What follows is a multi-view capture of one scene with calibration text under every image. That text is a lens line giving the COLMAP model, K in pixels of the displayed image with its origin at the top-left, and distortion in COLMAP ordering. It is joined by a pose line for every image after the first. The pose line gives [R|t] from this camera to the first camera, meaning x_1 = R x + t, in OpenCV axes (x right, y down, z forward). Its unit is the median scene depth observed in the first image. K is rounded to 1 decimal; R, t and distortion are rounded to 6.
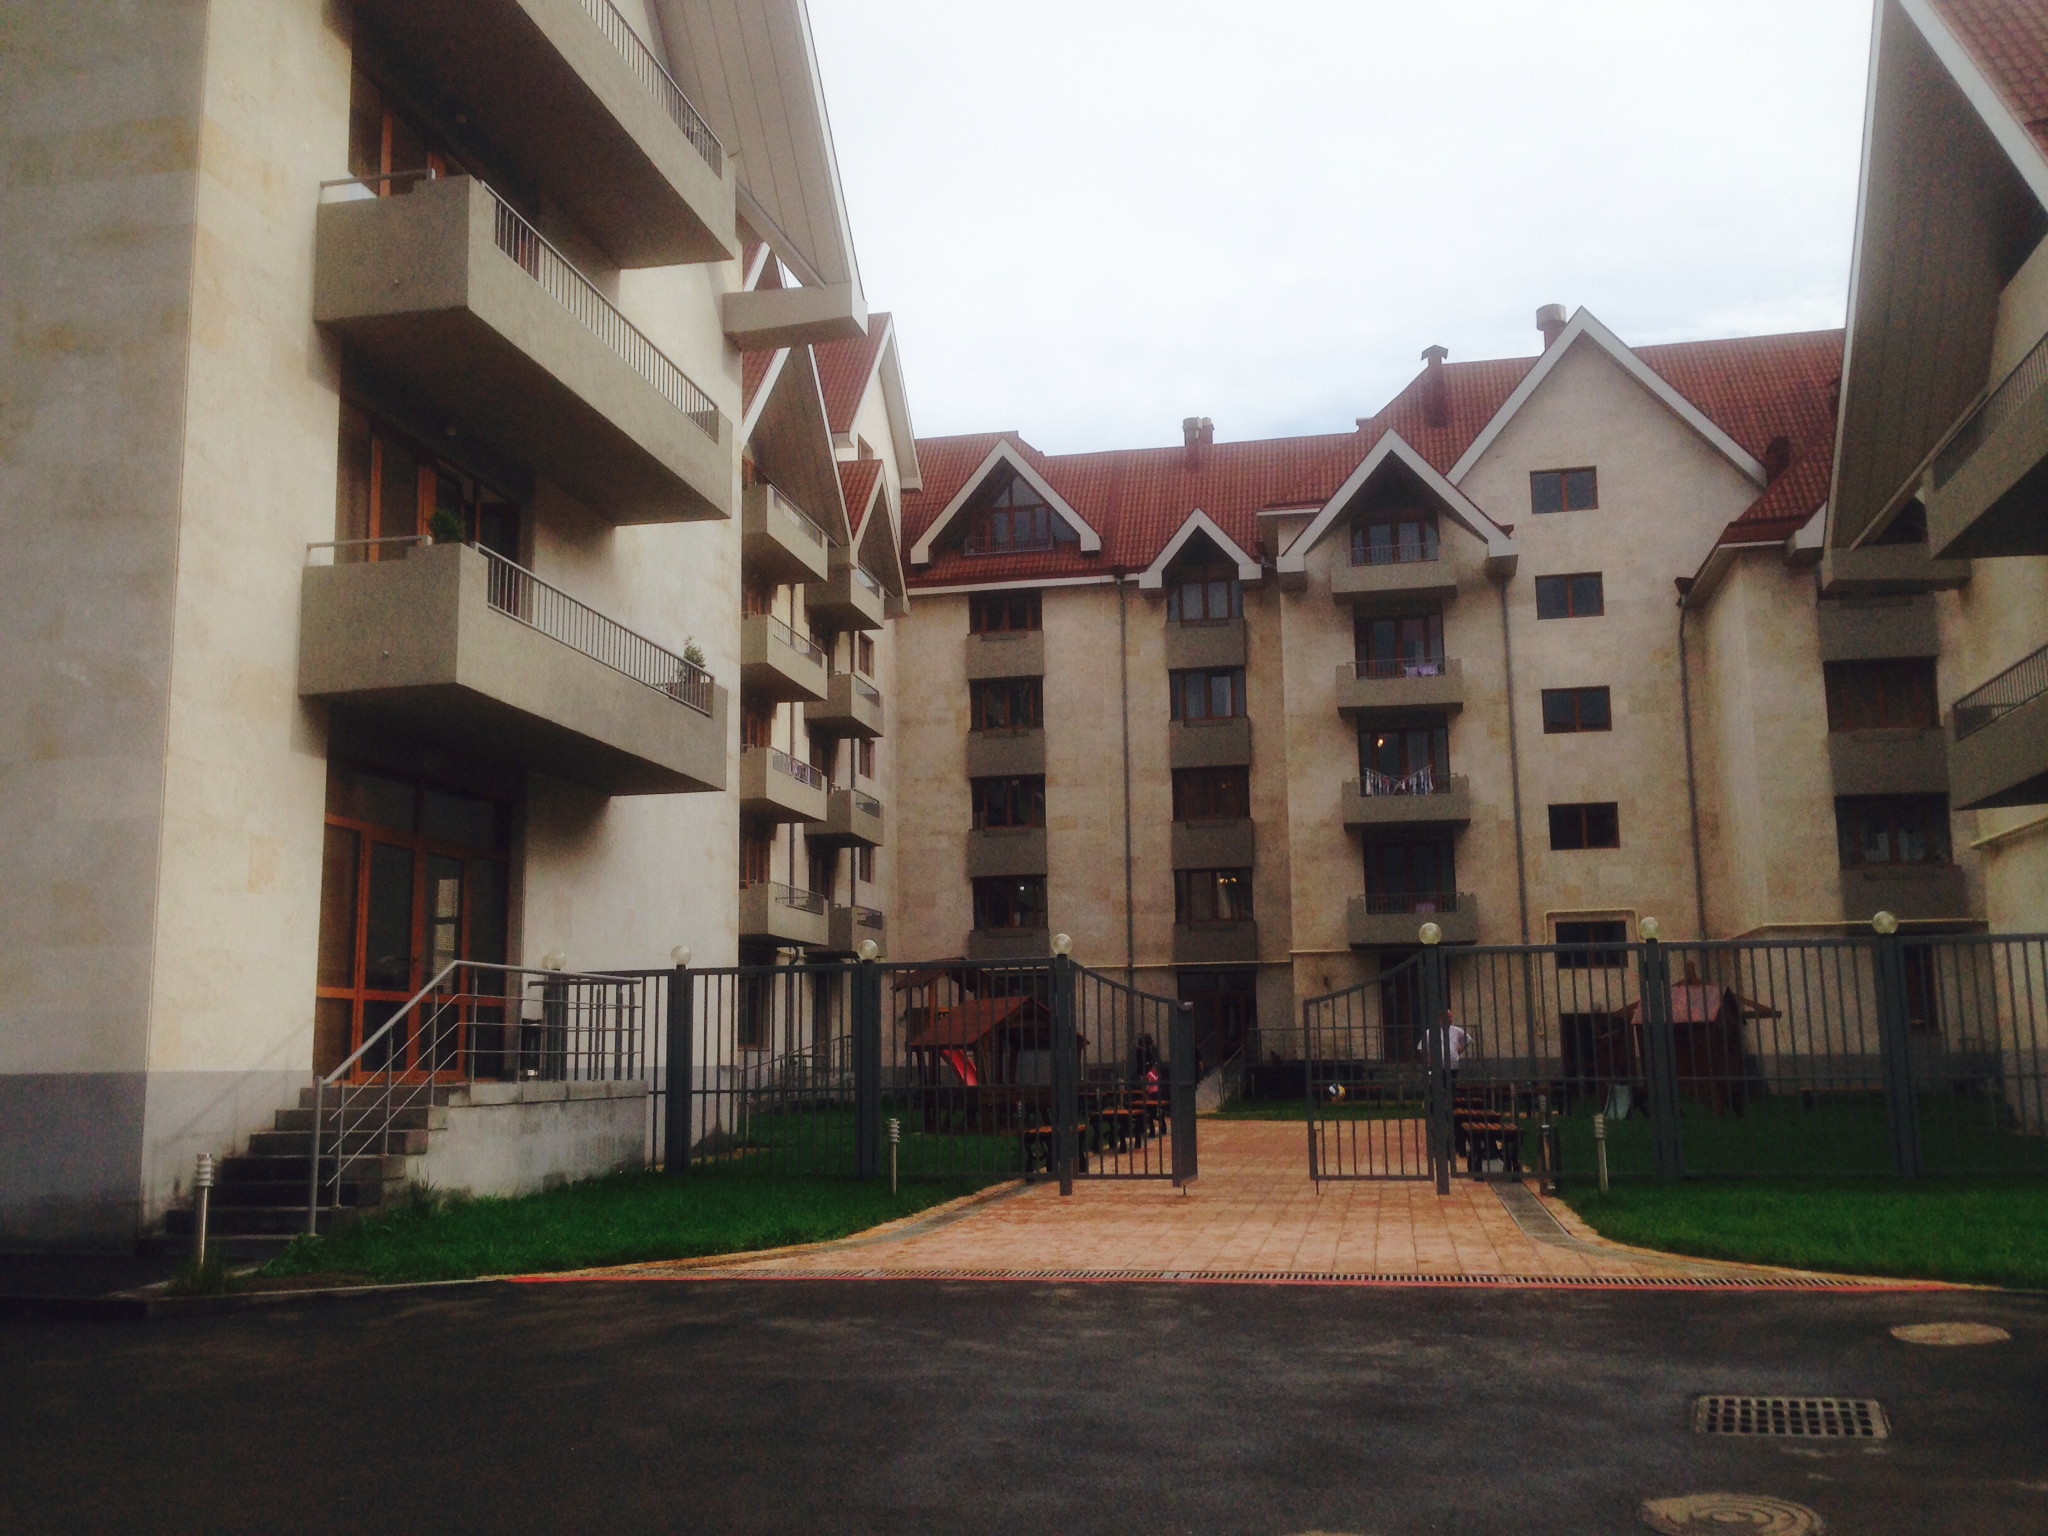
lens RADIAL K [[1957.6, 0, 1024.0], [0, 1957.6, 768.0], [0, 0, 1]] dist [0.285897, 0.001182]
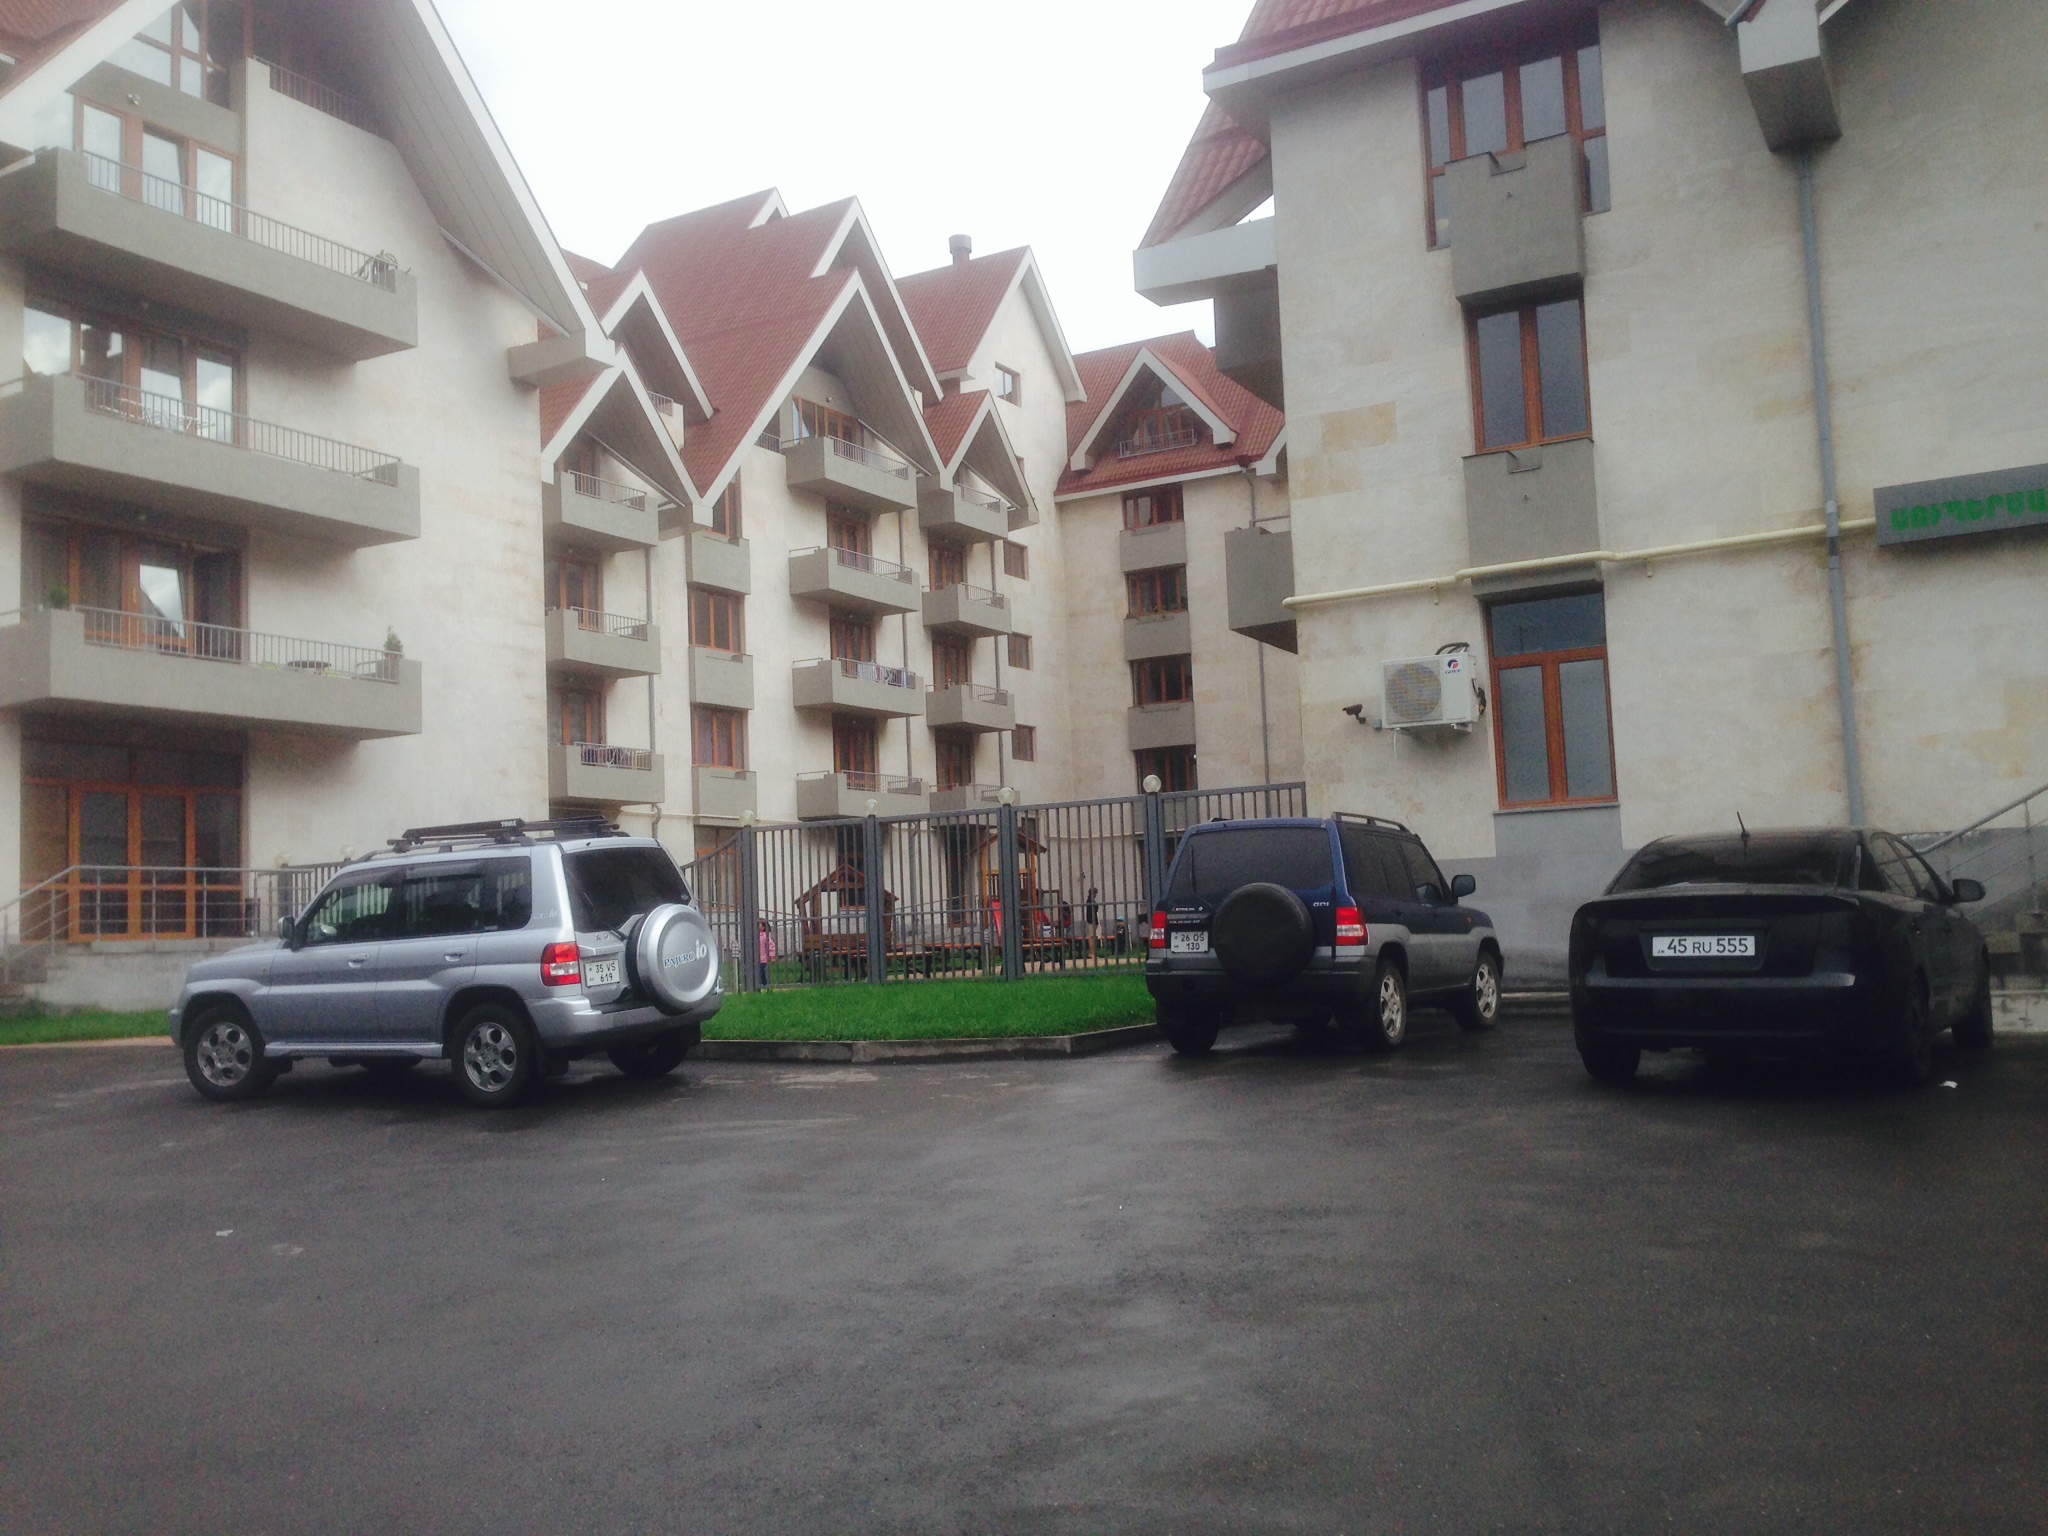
lens RADIAL K [[1945.0, 0, 1024.0], [0, 1945.0, 768.0], [0, 0, 1]] dist [0.001973, 0.004552]
pose [[0.955054, -0.053483, -0.291567, 0.234593], [0.074147, 0.995424, 0.060282, -0.005321], [0.287009, -0.079192, 0.954649, -0.069591]]
